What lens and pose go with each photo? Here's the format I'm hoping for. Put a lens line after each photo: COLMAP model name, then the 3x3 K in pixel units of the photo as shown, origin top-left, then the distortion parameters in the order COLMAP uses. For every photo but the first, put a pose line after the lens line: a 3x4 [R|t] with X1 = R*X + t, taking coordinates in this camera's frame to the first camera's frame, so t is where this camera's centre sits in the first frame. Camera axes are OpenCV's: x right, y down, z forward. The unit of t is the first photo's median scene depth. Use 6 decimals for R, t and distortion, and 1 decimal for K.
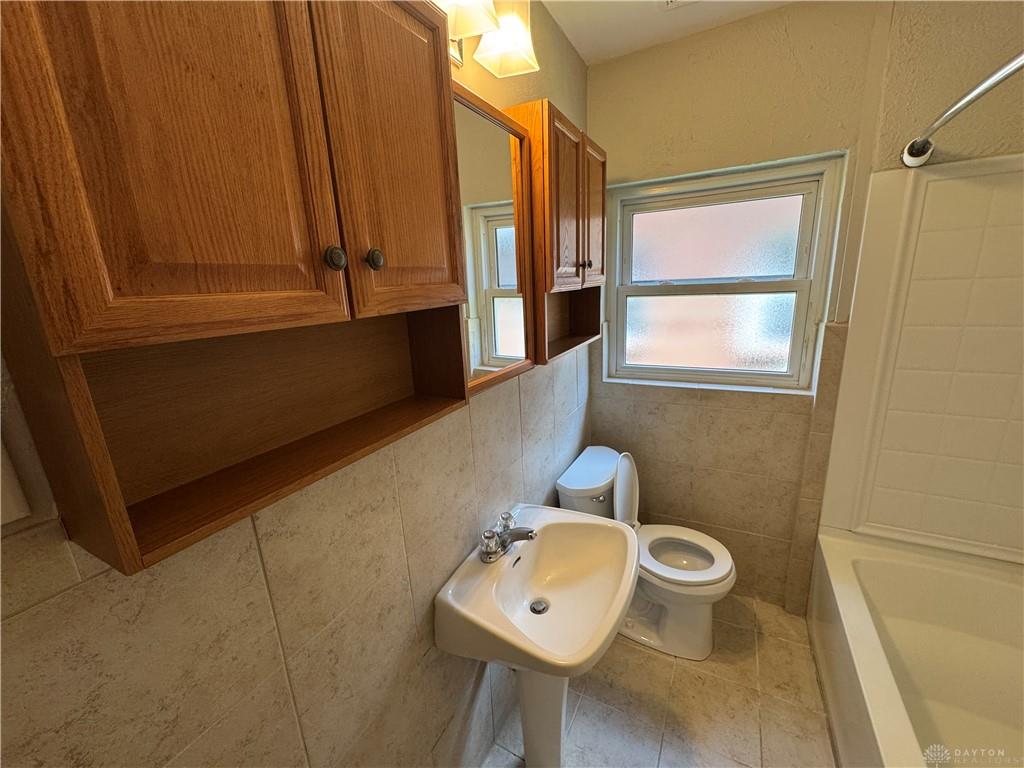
lens RADIAL K [[408.2, 0, 512.0], [0, 408.2, 384.0], [0, 0, 1]] dist [-0.005764, 0.000302]
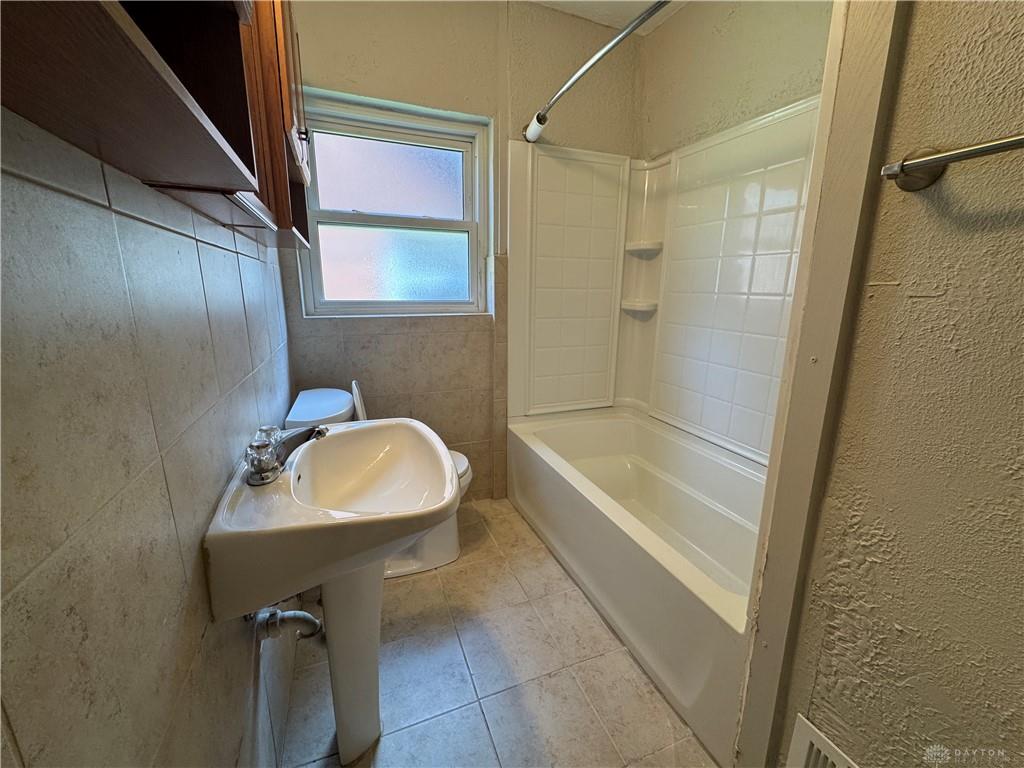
lens RADIAL K [[408.2, 0, 512.0], [0, 408.2, 384.0], [0, 0, 1]] dist [-0.005764, 0.000302]
pose [[0.644663, -0.118156, 0.755281, -0.195869], [0.146477, 0.988769, 0.029659, 0.207691], [-0.750303, 0.091511, 0.654730, 0.140195]]
